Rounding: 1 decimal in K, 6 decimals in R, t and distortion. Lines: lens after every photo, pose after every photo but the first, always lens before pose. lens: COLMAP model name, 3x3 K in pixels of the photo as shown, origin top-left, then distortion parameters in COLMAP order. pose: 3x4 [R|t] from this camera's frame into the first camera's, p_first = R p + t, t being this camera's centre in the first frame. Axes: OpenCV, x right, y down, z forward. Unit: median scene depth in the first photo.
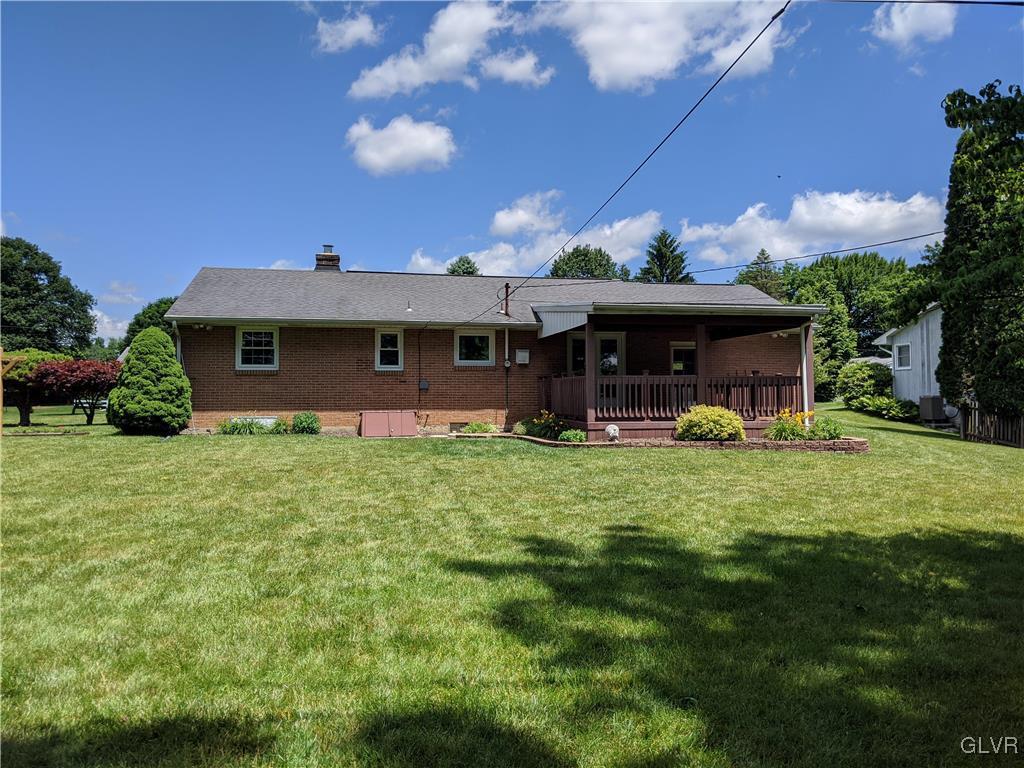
lens RADIAL K [[824.7, 0, 513.7], [0, 824.7, 376.2], [0, 0, 1]] dist [0.063020, -0.103605]
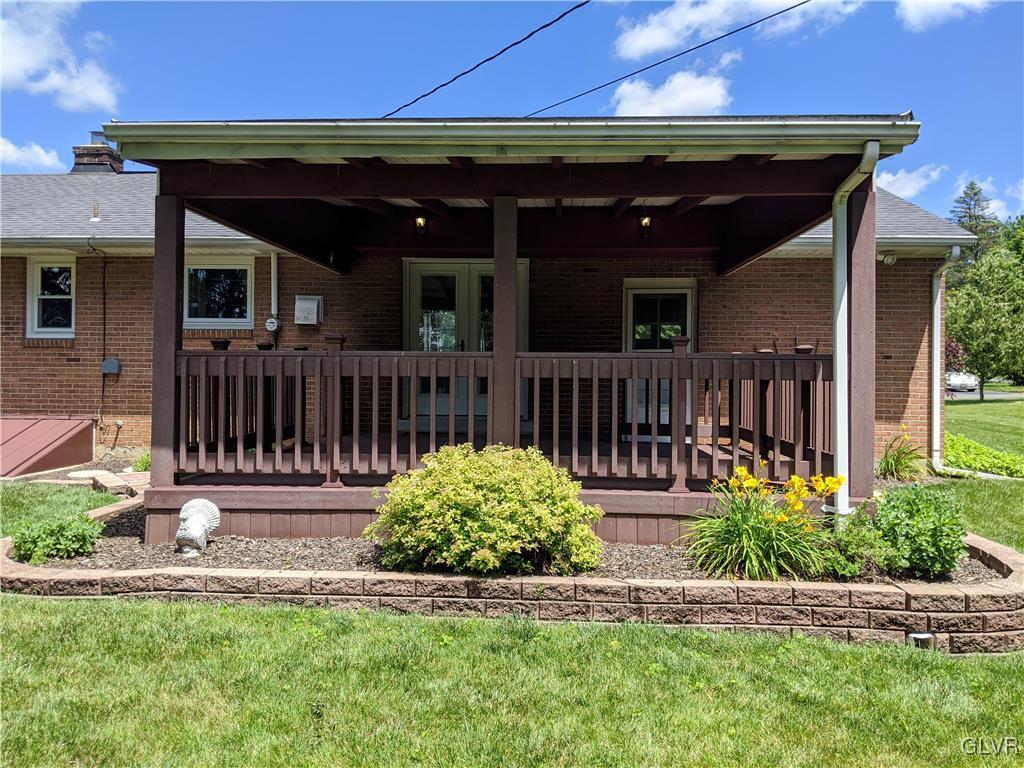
lens RADIAL K [[824.7, 0, 518.4], [0, 824.7, 384.7], [0, 0, 1]] dist [0.063020, -0.103605]
pose [[0.973635, 0.013711, -0.227698, 0.254000], [-0.003719, 0.999013, 0.044254, -0.001811], [0.228080, -0.042240, 0.972726, 0.557165]]
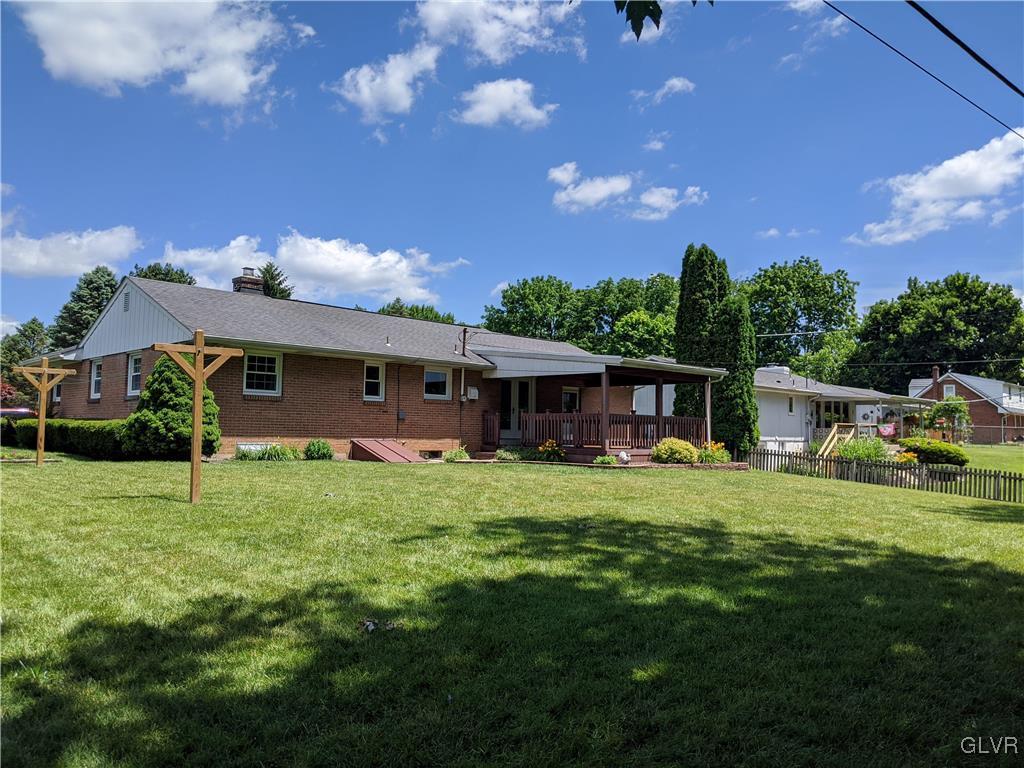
lens RADIAL K [[824.7, 0, 514.8], [0, 824.7, 389.6], [0, 0, 1]] dist [0.063020, -0.103605]
pose [[0.814950, 0.047341, 0.577595, -0.617585], [-0.033139, 0.998834, -0.035109, 0.009968], [-0.578583, 0.009471, 0.815568, 0.027159]]
